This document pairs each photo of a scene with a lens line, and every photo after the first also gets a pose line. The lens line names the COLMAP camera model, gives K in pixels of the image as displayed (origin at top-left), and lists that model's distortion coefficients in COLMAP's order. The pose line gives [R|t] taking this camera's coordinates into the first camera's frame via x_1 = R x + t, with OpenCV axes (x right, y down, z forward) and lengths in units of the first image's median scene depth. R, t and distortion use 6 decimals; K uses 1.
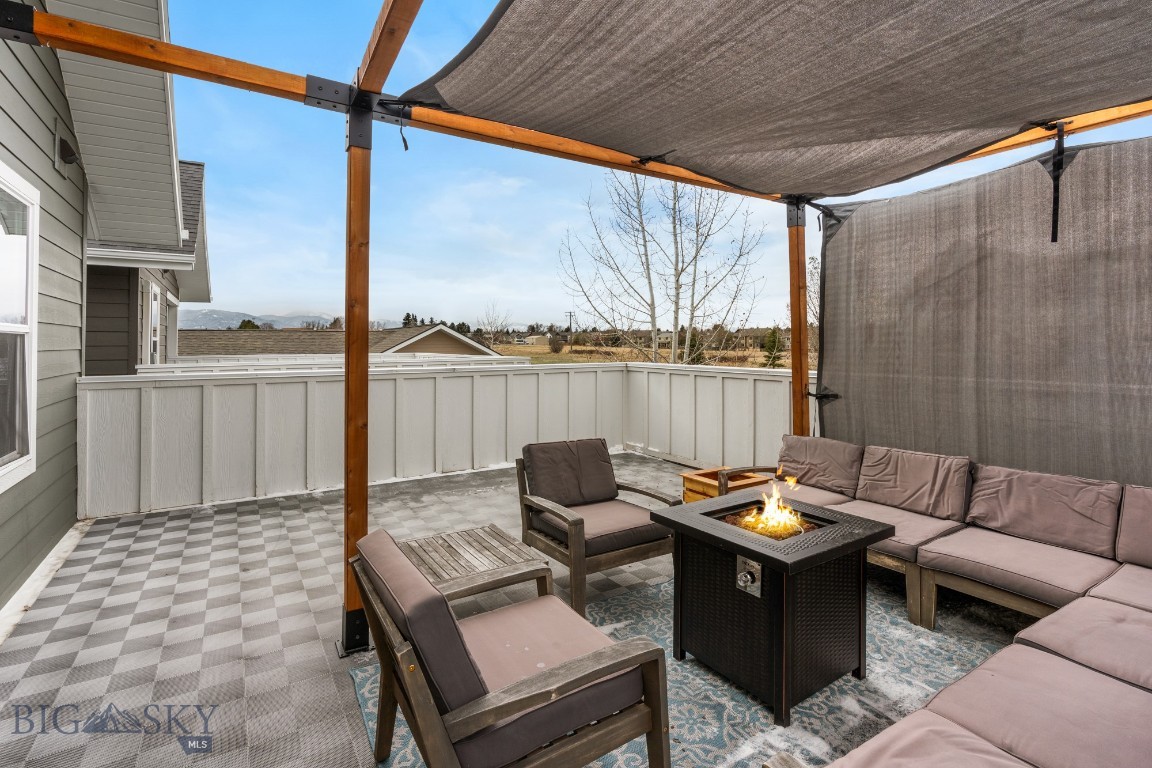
lens RADIAL K [[546.7, 0, 575.9], [0, 546.7, 357.6], [0, 0, 1]] dist [-0.007295, 0.001283]
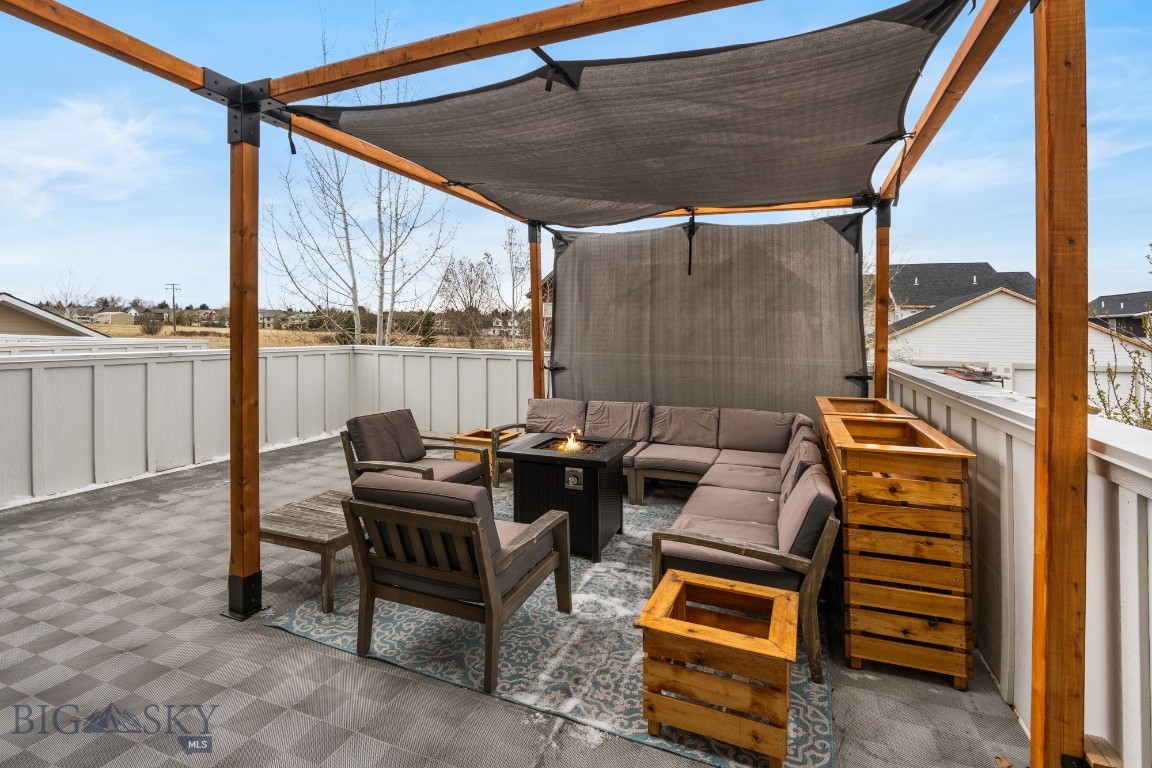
lens RADIAL K [[534.9, 0, 581.4], [0, 534.9, 340.0], [0, 0, 1]] dist [-0.004509, 0.000394]
pose [[0.812029, 0.001799, 0.583614, -0.353168], [-0.000950, 0.999998, -0.001760, 0.000340], [-0.583616, 0.000875, 0.812030, -0.169577]]
